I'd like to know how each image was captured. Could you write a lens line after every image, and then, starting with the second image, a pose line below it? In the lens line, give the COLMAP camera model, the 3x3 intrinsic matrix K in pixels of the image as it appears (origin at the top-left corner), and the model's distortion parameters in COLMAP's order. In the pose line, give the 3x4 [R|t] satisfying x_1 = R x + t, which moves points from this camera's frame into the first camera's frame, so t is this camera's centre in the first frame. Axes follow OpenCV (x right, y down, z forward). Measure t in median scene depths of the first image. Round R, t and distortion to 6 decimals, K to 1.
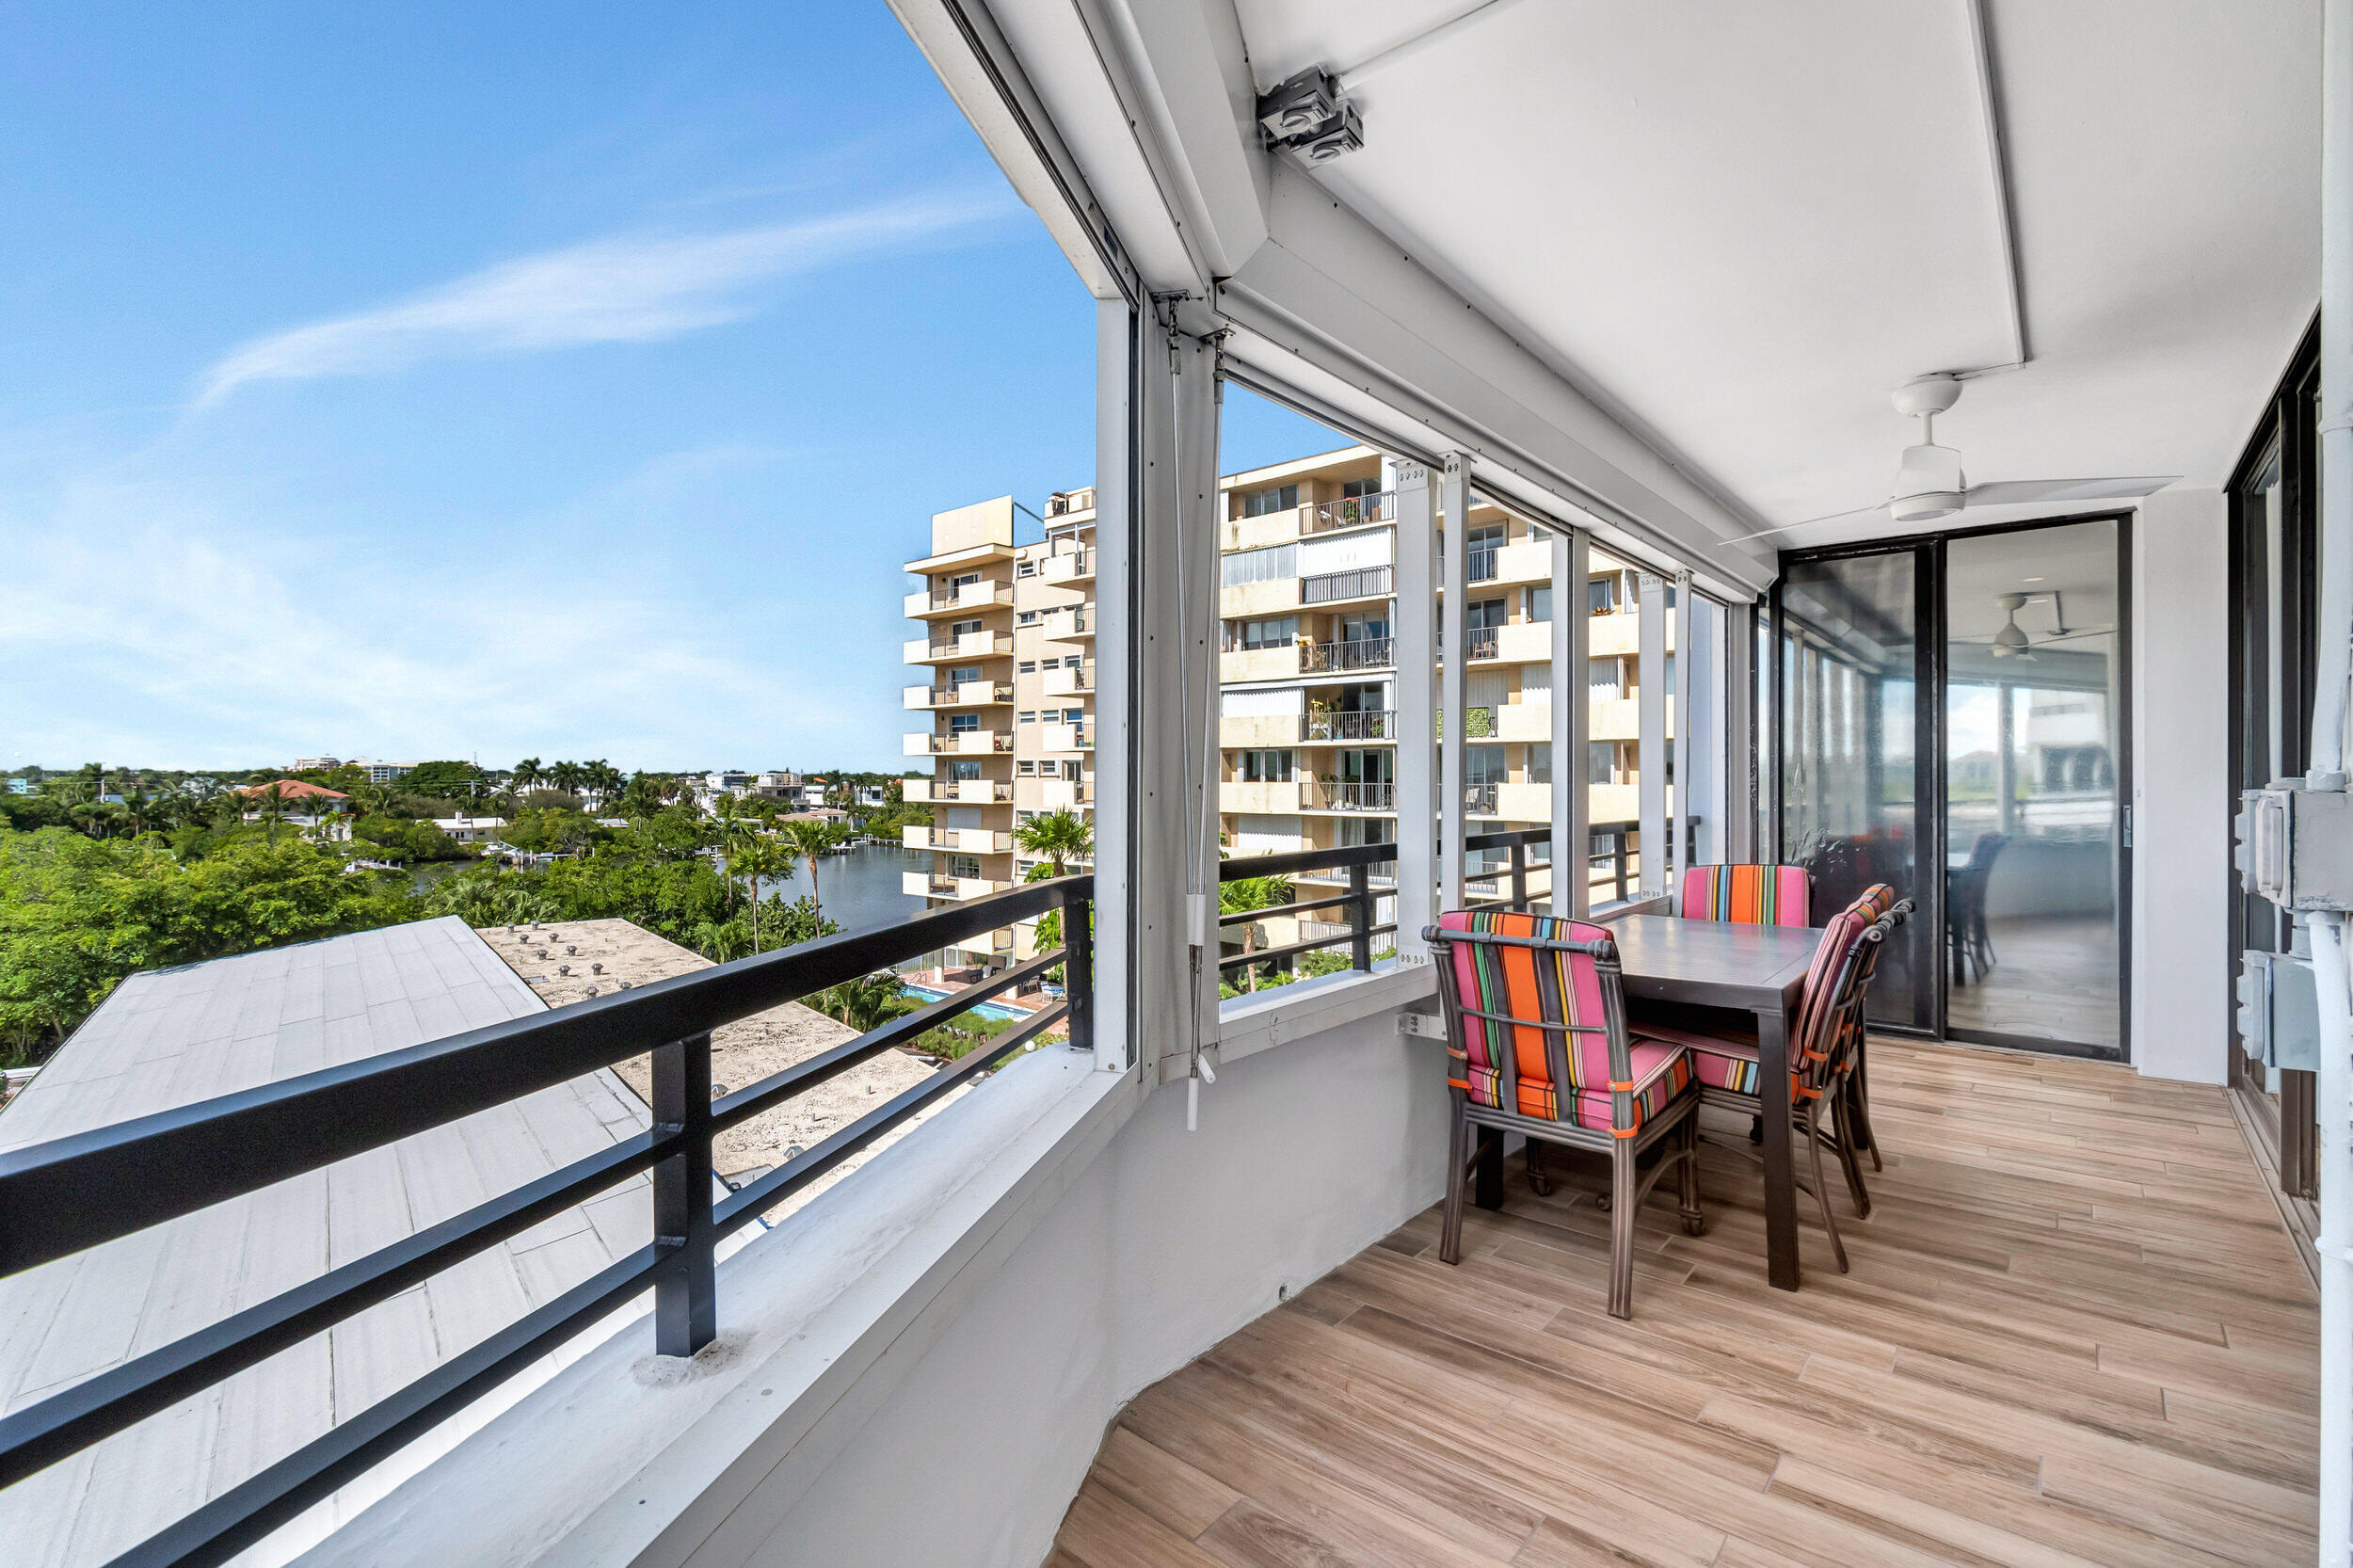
lens RADIAL K [[1047.4, 0, 1166.0], [0, 1047.4, 782.8], [0, 0, 1]] dist [0.002929, -0.001335]
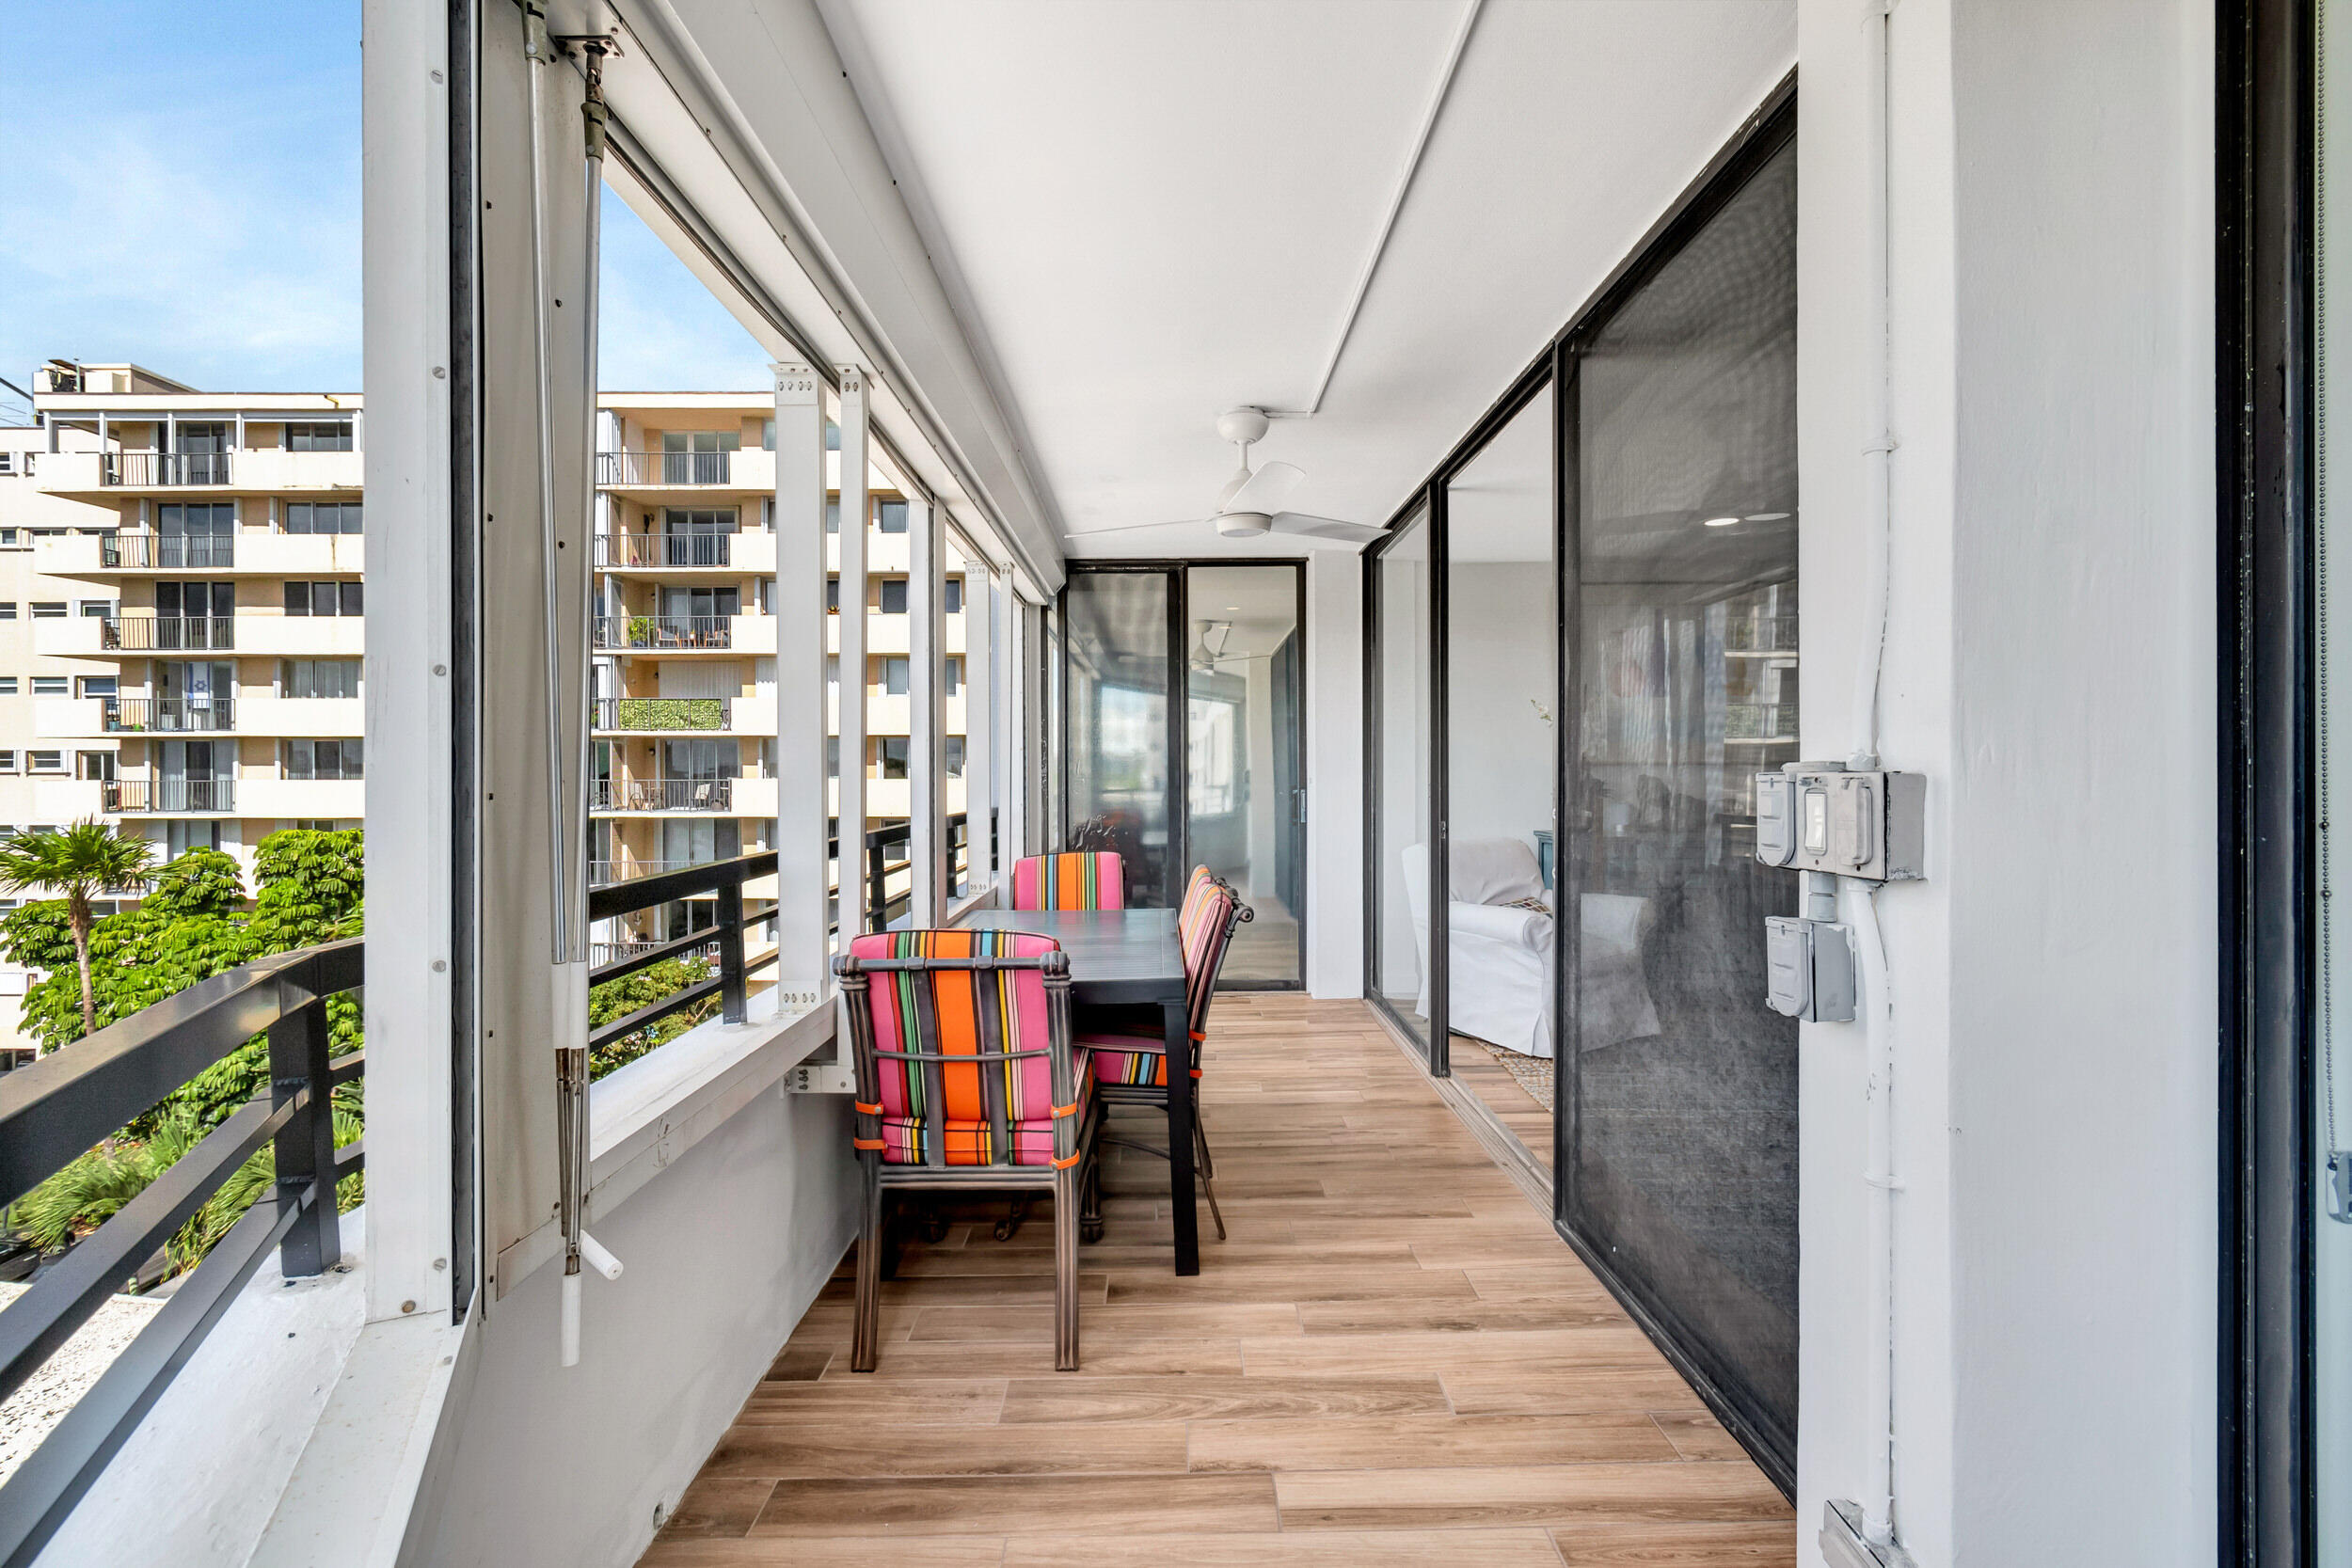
lens RADIAL K [[1046.9, 0, 1170.4], [0, 1046.9, 776.2], [0, 0, 1]] dist [0.004359, 0.000606]
pose [[0.760367, -0.007424, 0.649451, -0.072037], [0.008236, 0.999964, 0.001788, 0.001590], [-0.649441, 0.003989, 0.760401, 0.238010]]
